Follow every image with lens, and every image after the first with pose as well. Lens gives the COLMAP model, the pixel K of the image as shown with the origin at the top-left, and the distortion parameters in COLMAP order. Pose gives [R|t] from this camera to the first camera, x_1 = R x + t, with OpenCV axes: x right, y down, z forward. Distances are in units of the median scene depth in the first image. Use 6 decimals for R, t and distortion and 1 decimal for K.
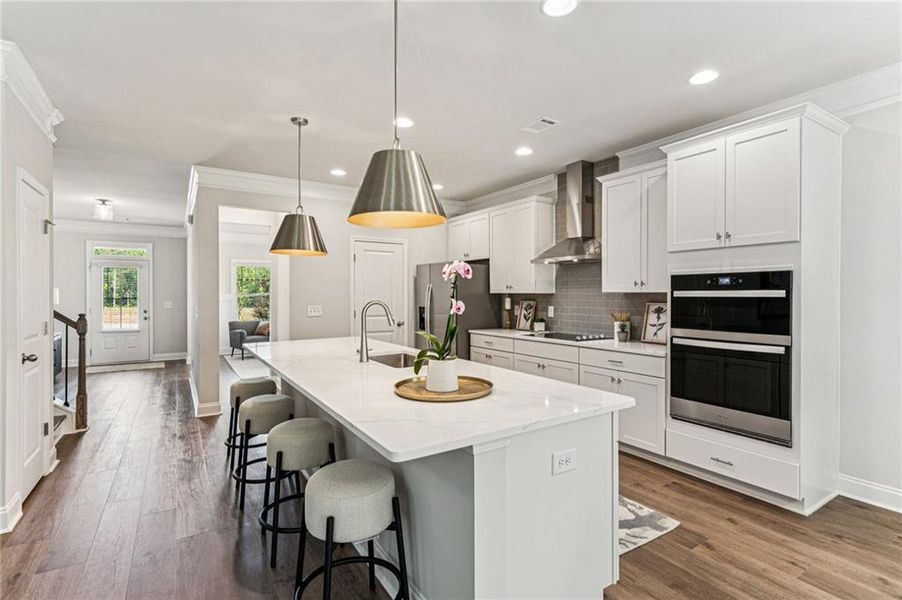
lens RADIAL K [[434.3, 0, 451.0], [0, 434.3, 300.0], [0, 0, 1]] dist [0.000328, 0.000134]
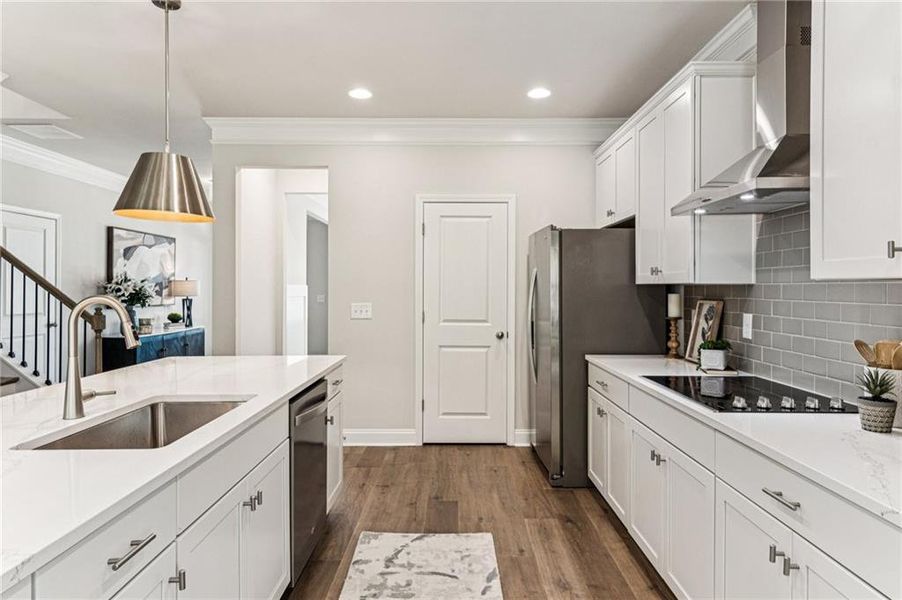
lens RADIAL K [[547.8, 0, 451.8], [0, 547.8, 290.1], [0, 0, 1]] dist [0.002758, 0.000944]
pose [[0.843767, 0.005856, -0.536677, 0.275395], [-0.011290, 0.999913, -0.006840, -0.002276], [0.536590, 0.011831, 0.843760, 0.382038]]
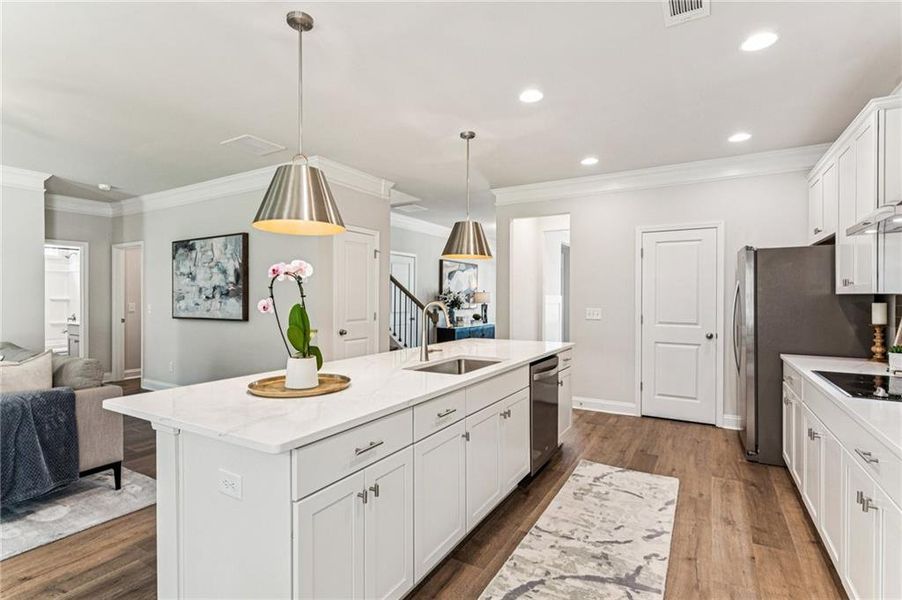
lens RADIAL K [[434.3, 0, 451.0], [0, 434.3, 300.0], [0, 0, 1]] dist [0.000328, 0.000134]
pose [[0.451219, 0.009405, -0.892364, 0.405985], [-0.015278, 0.999879, 0.002813, -0.002252], [0.892282, 0.012365, 0.451308, 0.322566]]
